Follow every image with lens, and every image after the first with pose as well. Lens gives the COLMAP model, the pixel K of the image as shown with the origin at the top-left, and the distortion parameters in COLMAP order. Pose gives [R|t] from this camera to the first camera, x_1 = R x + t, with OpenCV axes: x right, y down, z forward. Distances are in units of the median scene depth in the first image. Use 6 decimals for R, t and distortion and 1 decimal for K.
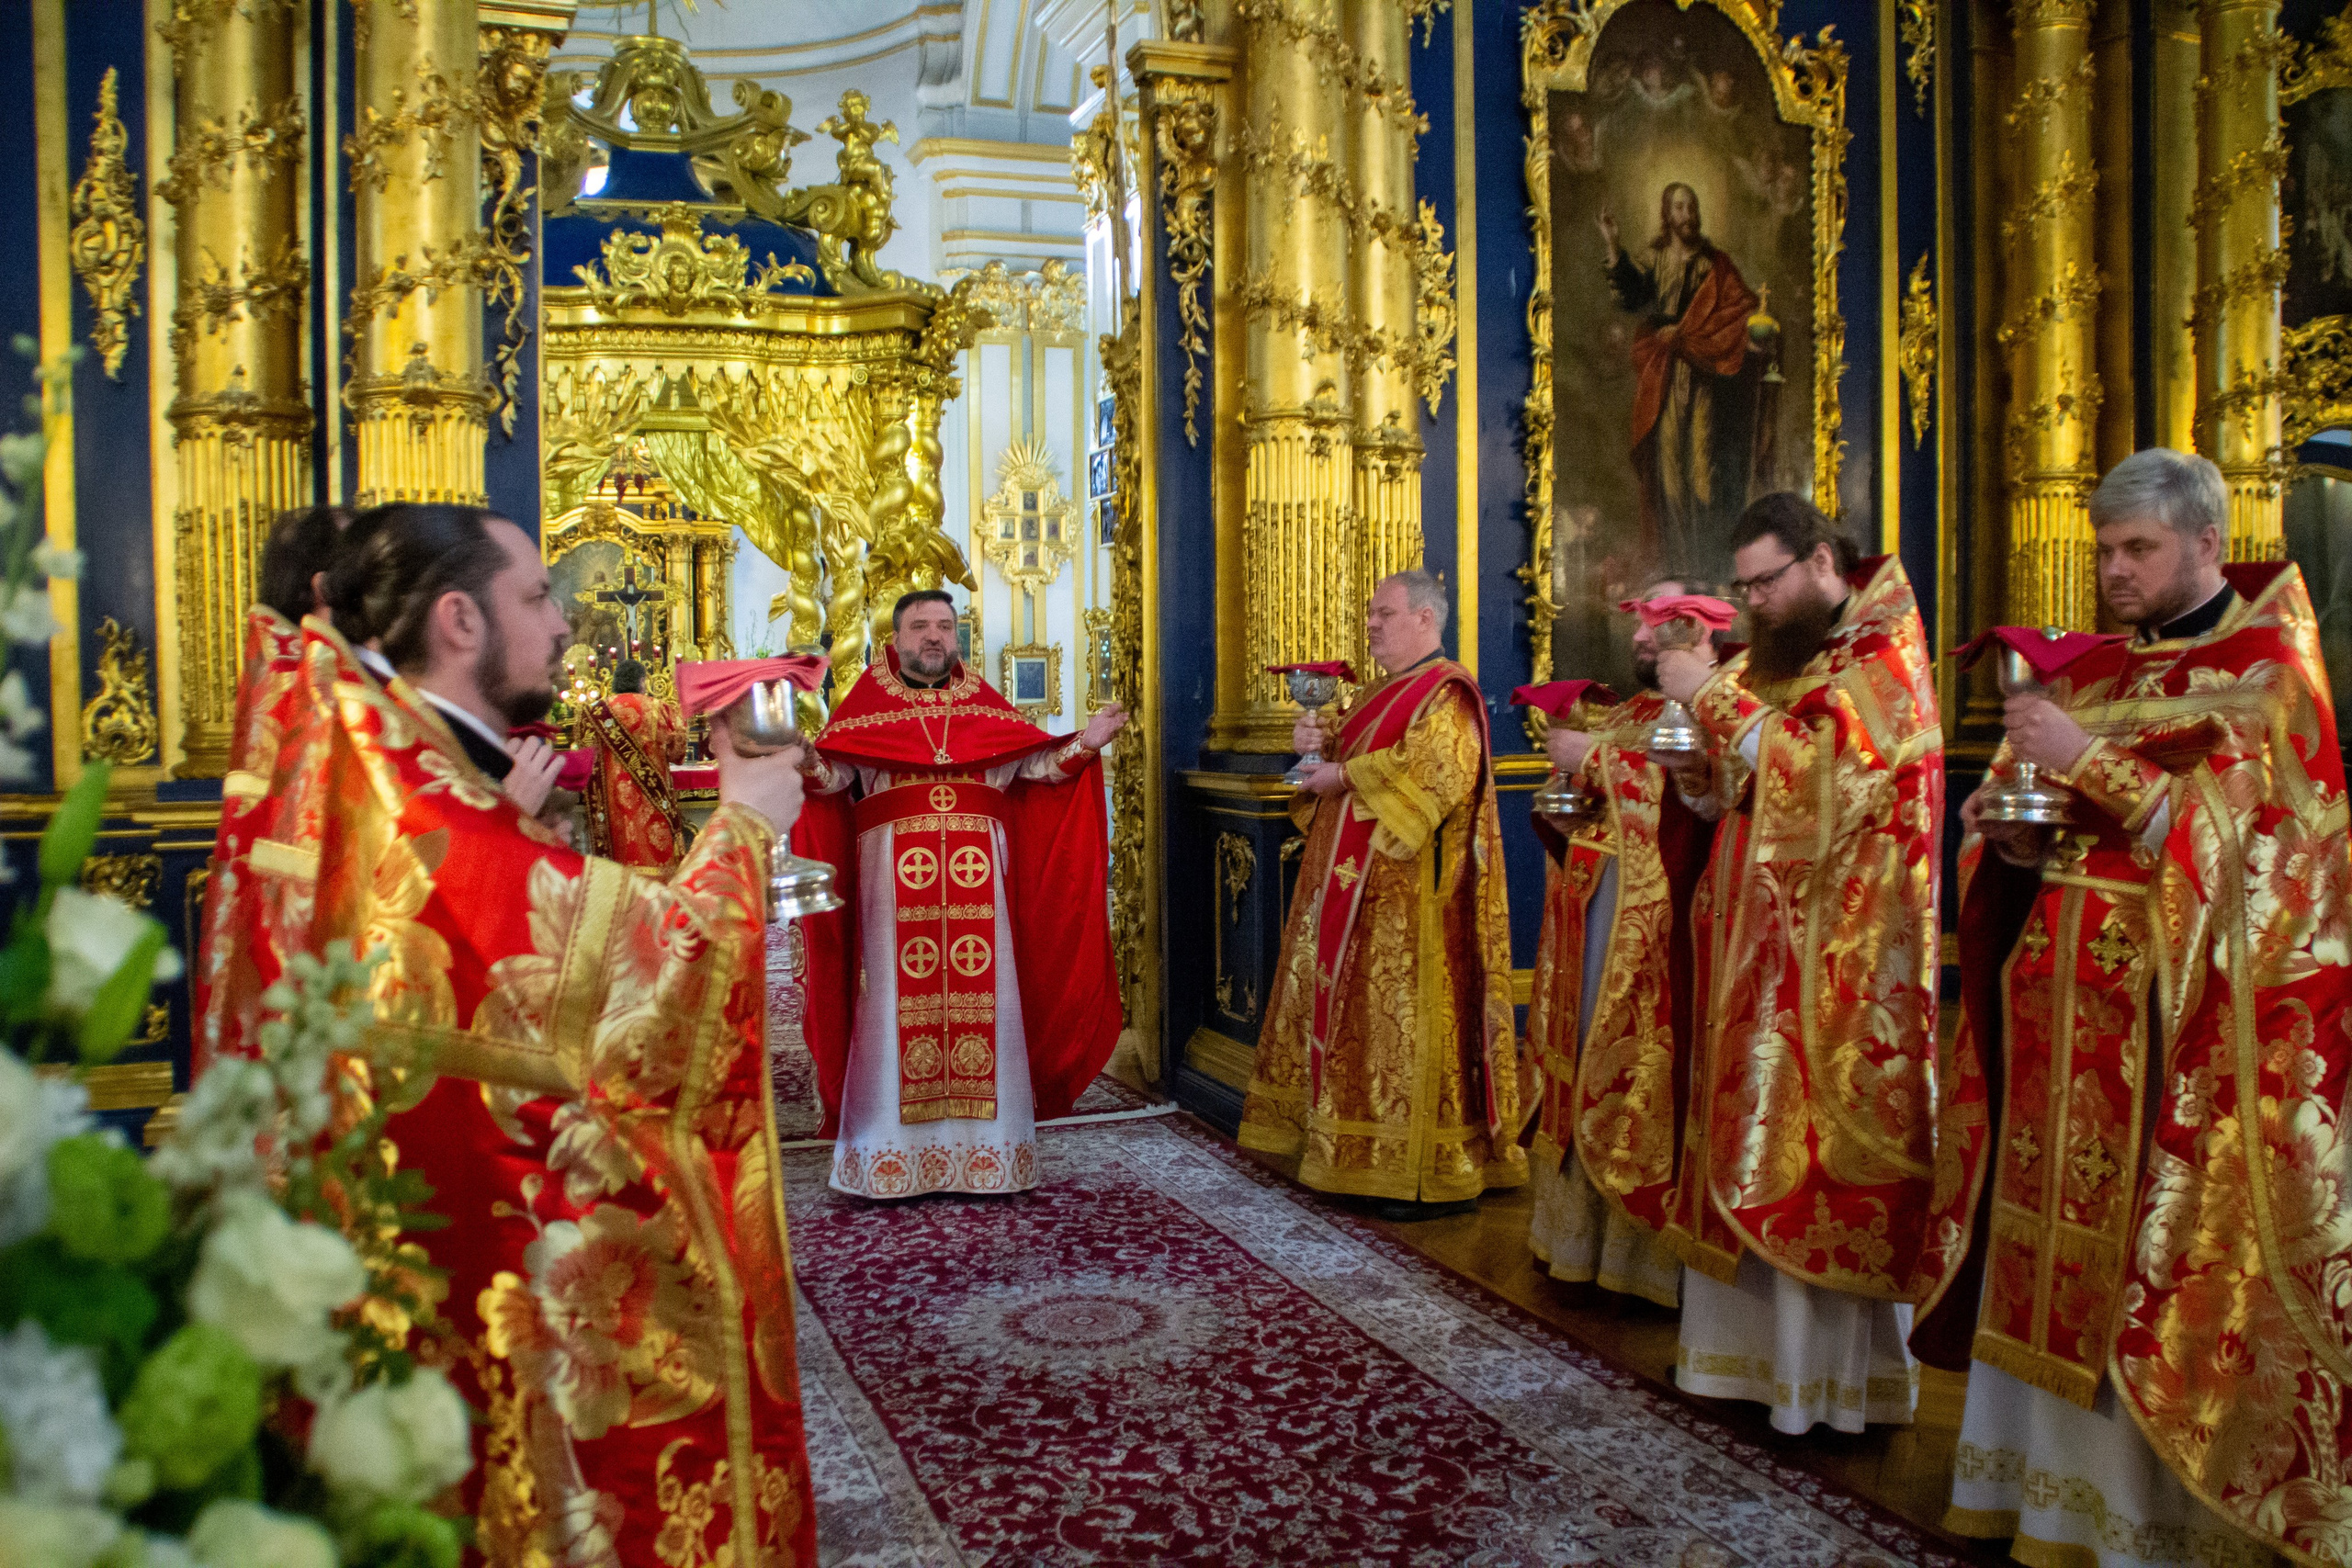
lens RADIAL K [[1946.7, 0, 1185.6], [0, 1946.7, 818.1], [0, 0, 1]] dist [-0.175445, 0.124917]
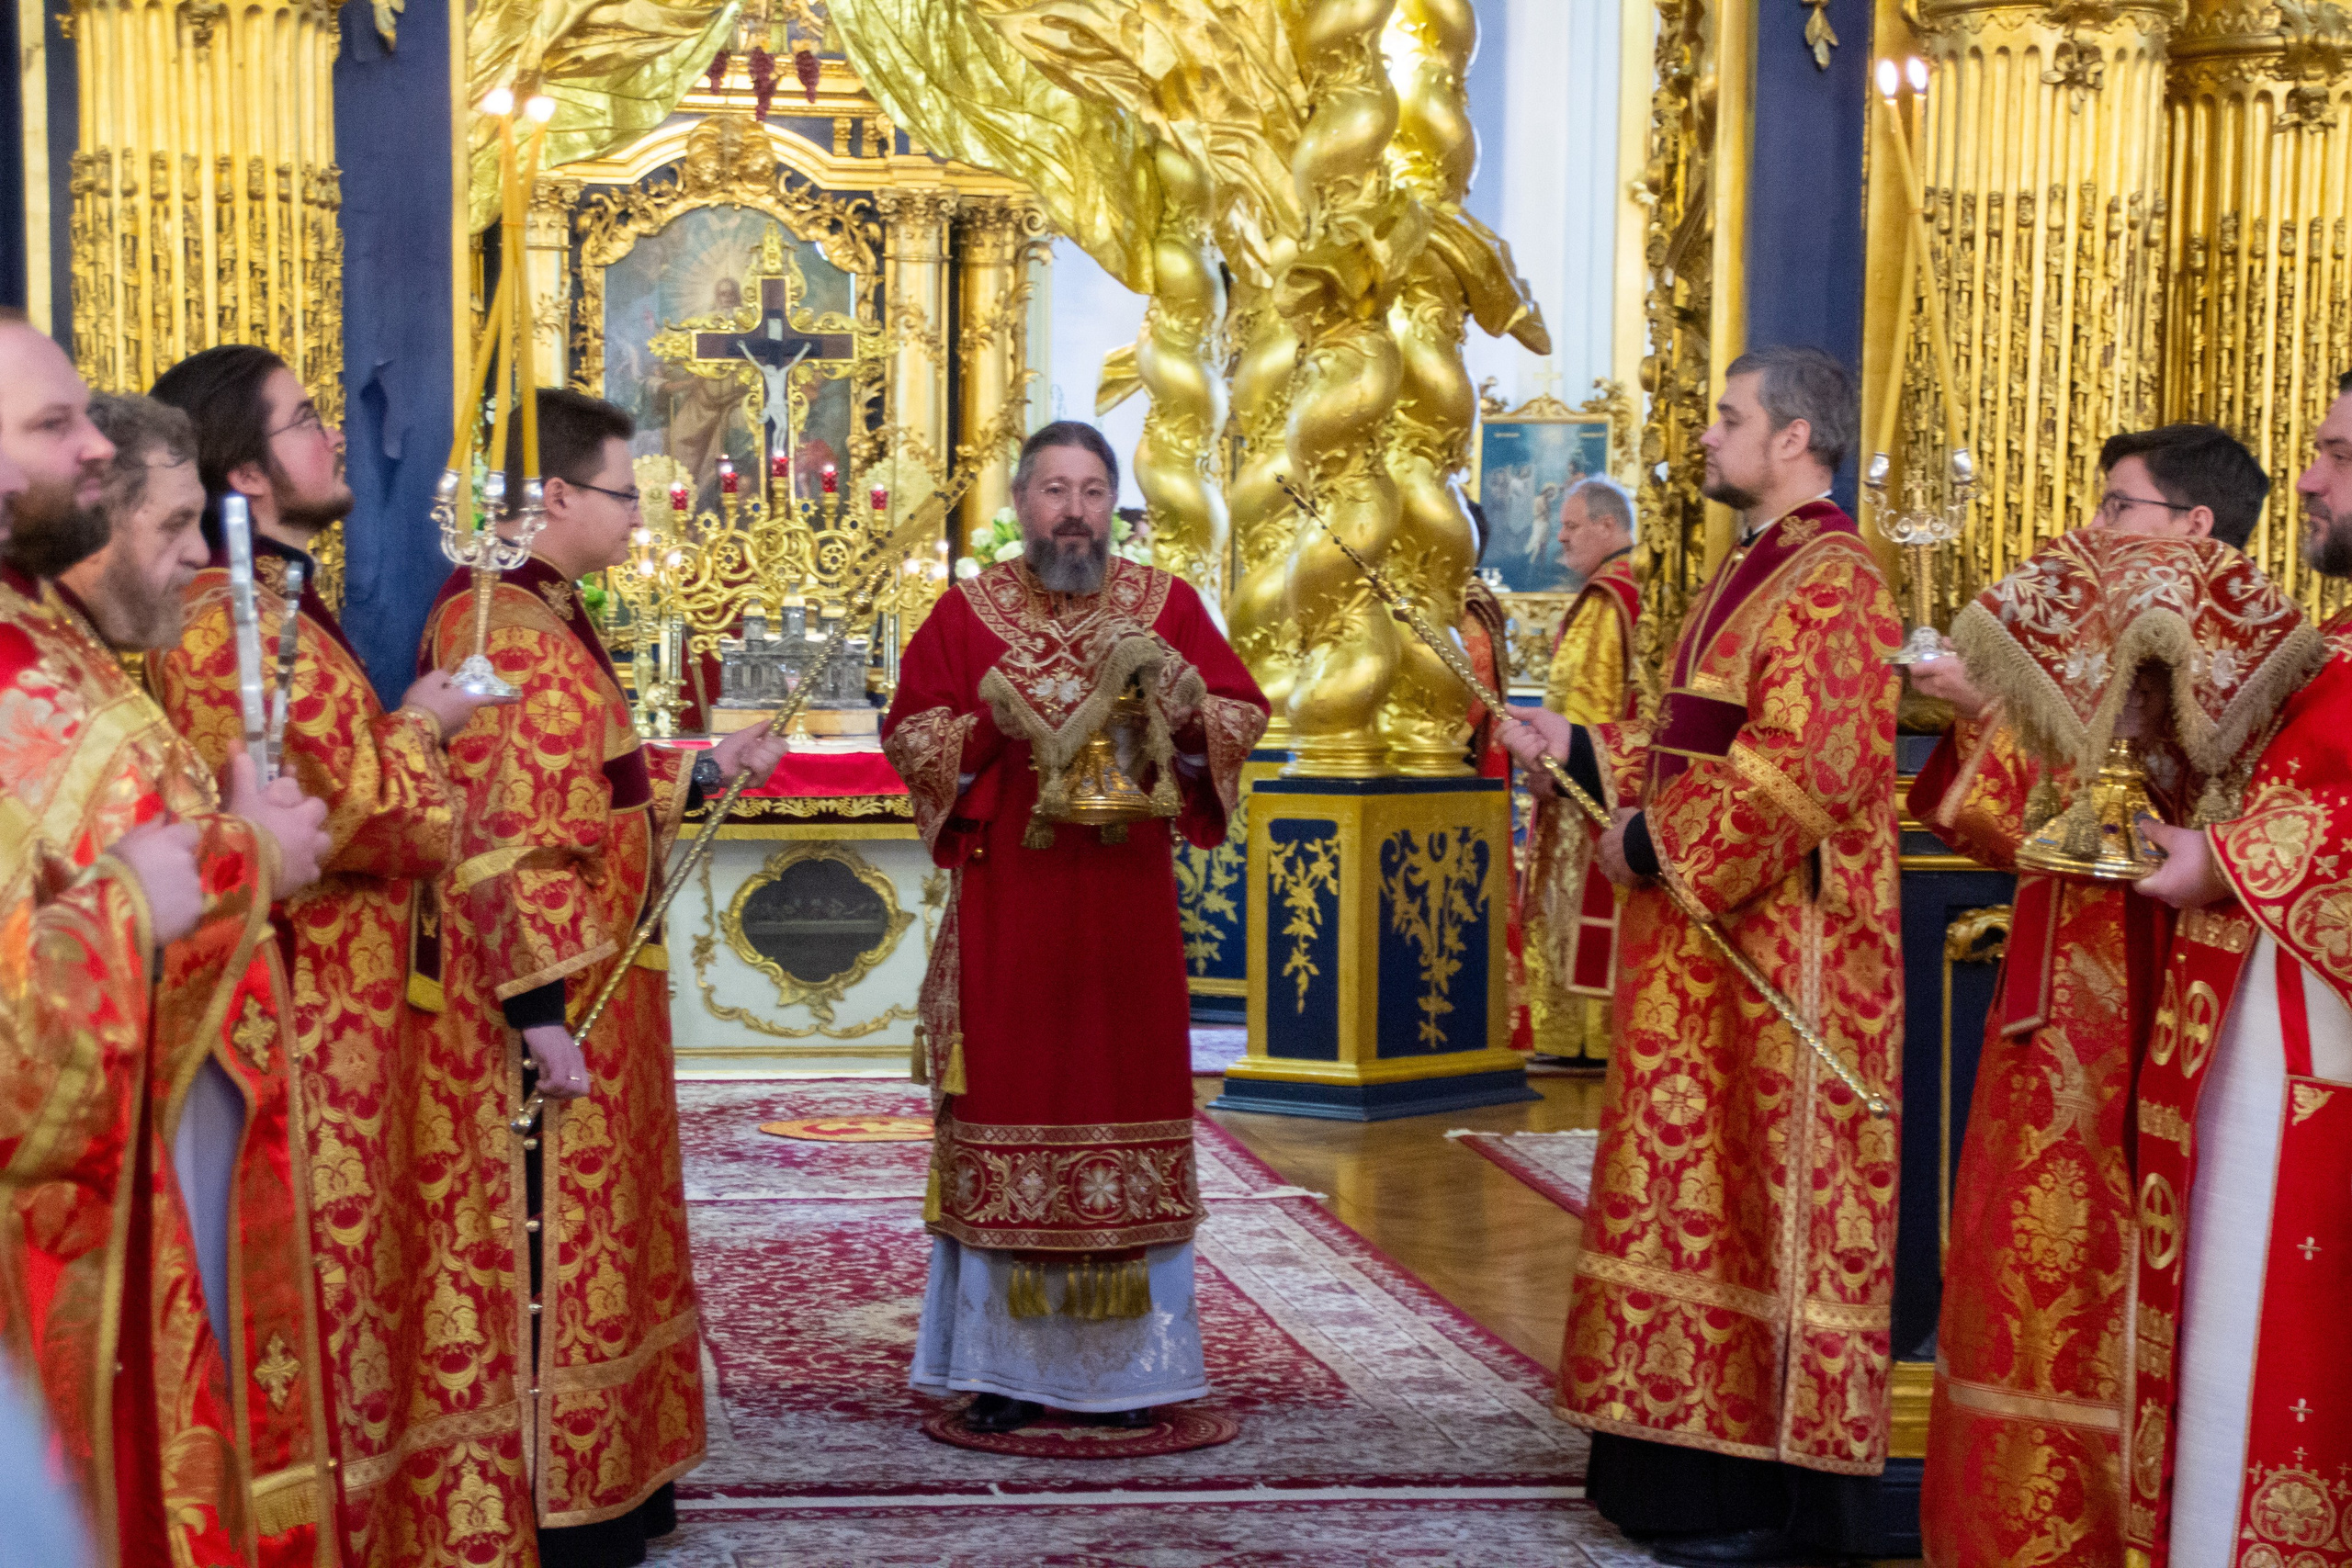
lens RADIAL K [[5226.8, 0, 1169.8], [0, 5226.8, 858.6], [0, 0, 1]] dist [0.381871, 0.948224]
pose [[0.973424, 0.032804, -0.226649, 0.121951], [-0.035973, 0.999304, -0.009863, 0.013371], [0.226168, 0.017754, 0.973926, -0.226837]]
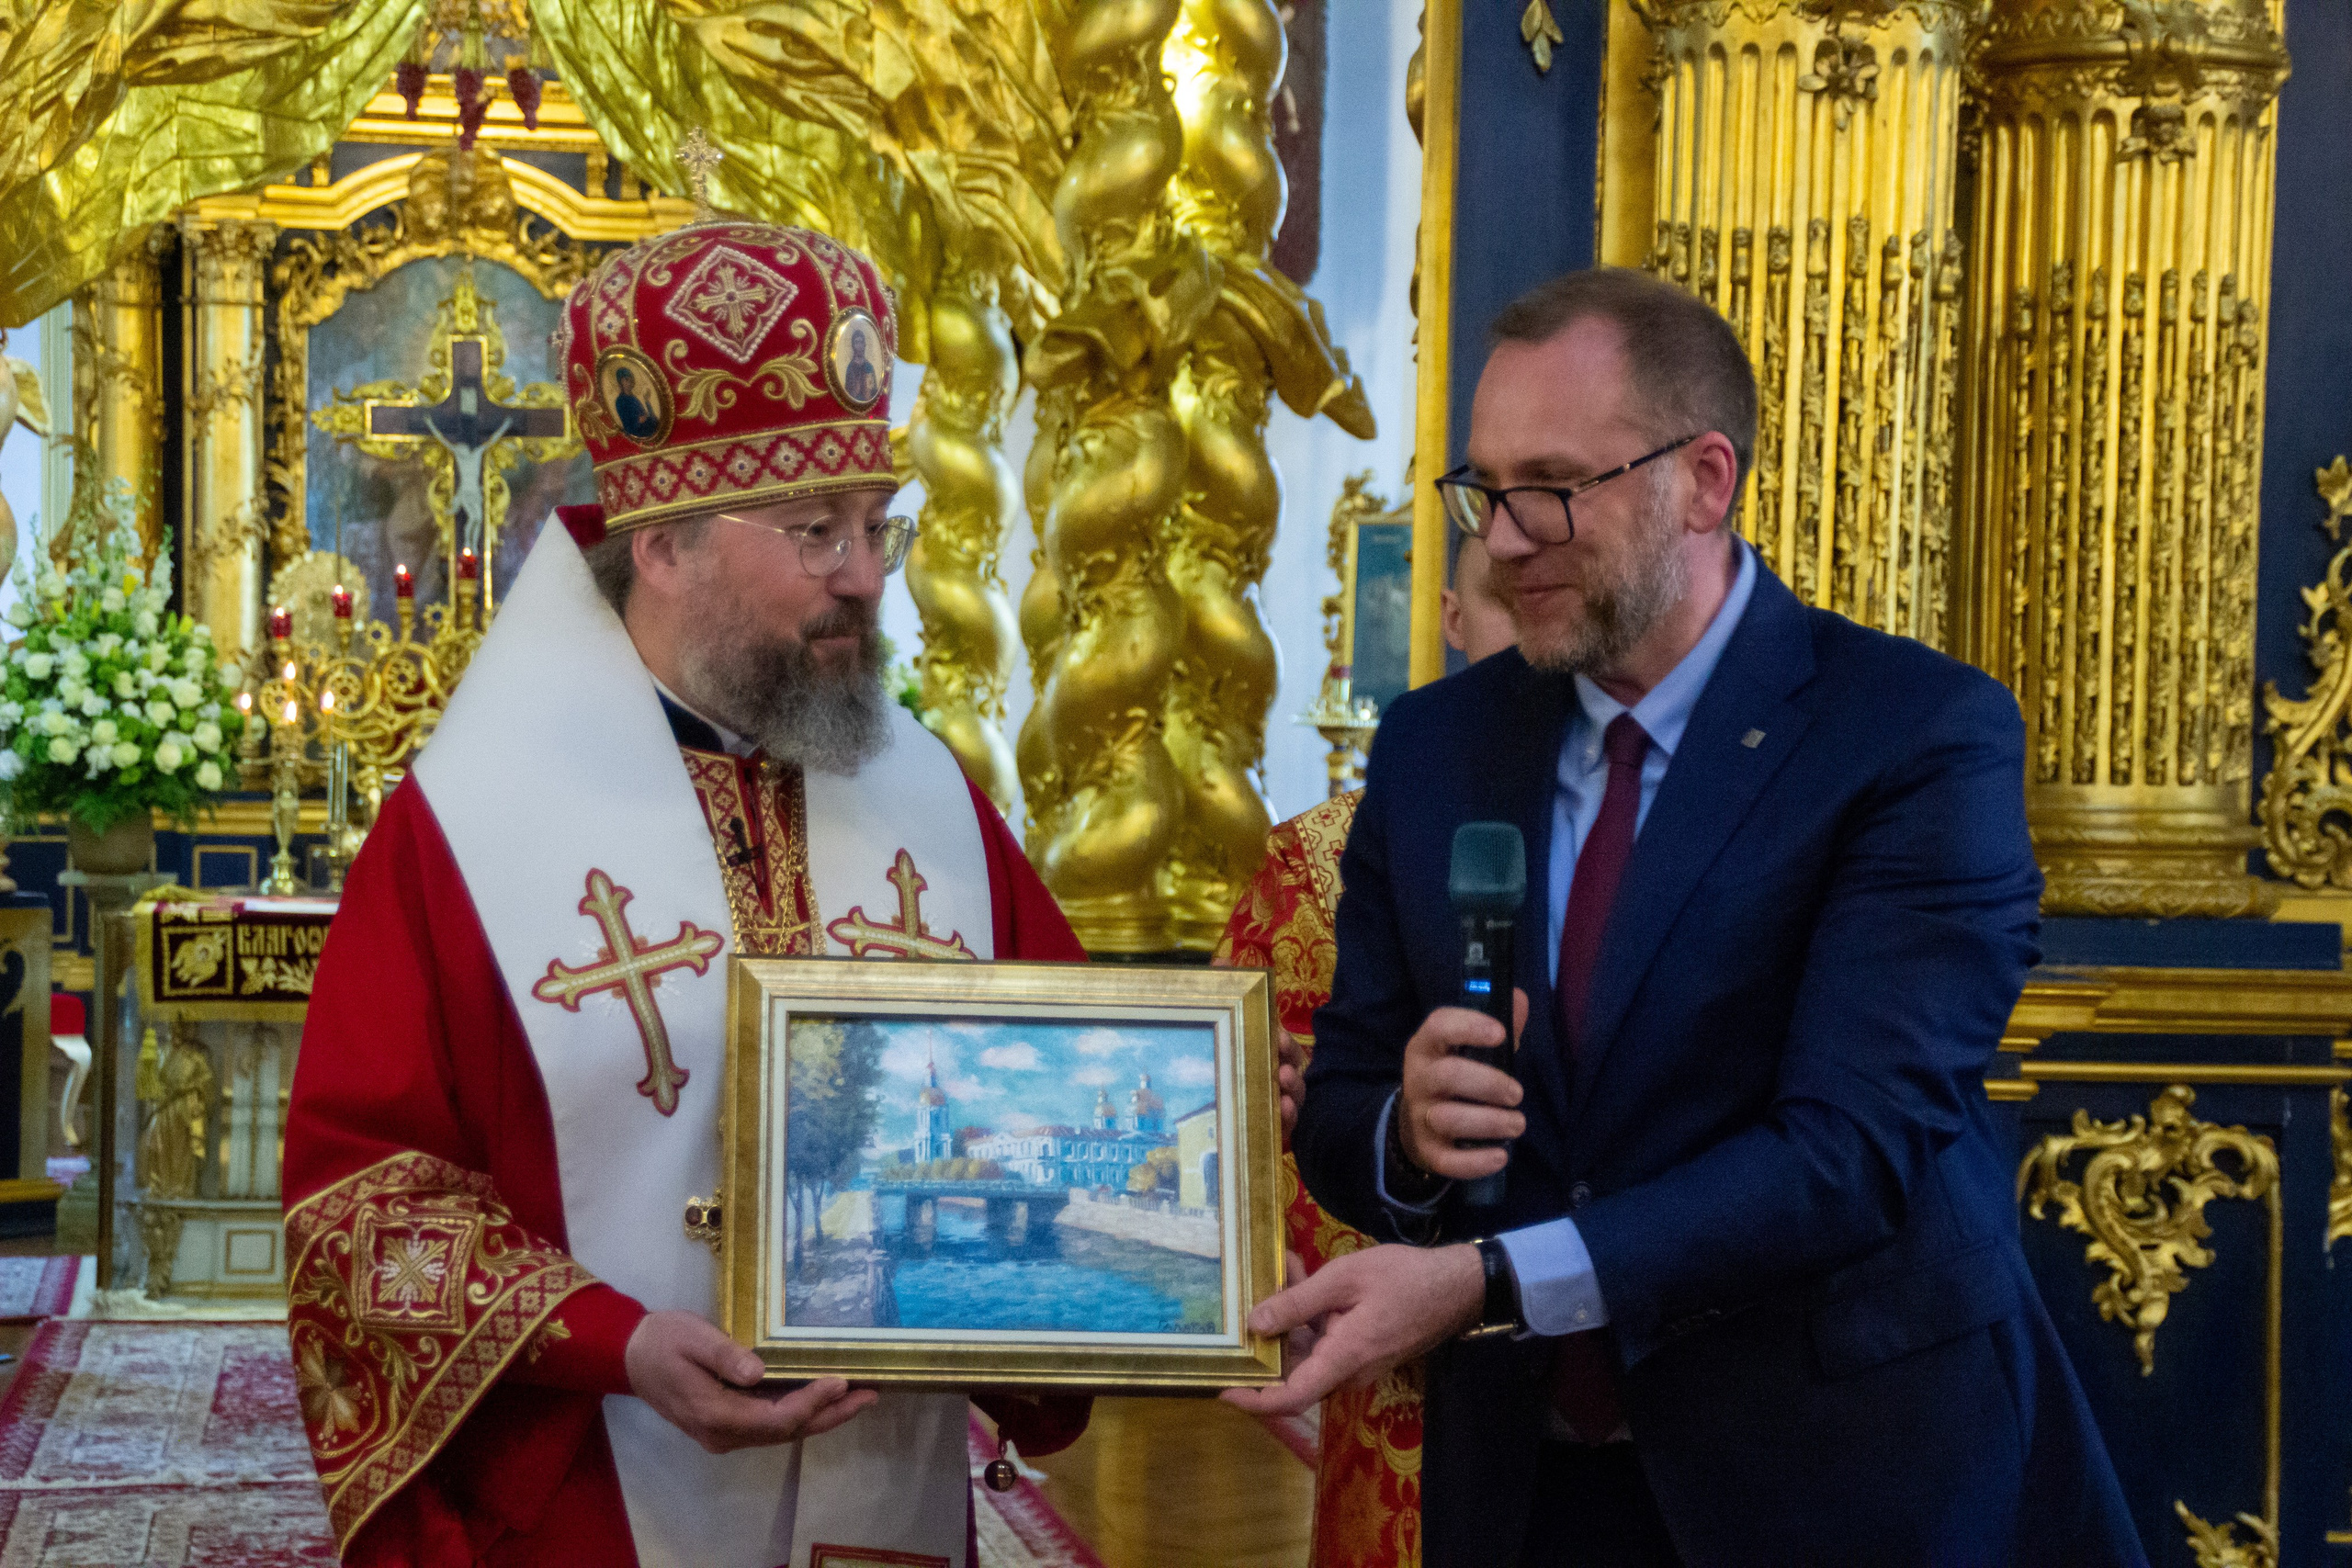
lens RADIAL K [[5996.0, 0, 1169.3], [0, 5996.0, 862.6], [0, 0, 1]] dist [0.531726, 0.955043]
pose [[0.973808, 0.034474, -0.224741, 0.164888], [-0.043923, 0.998343, -0.037180, 0.002814], [0.223087, 0.046078, 0.973709, -0.103830]]
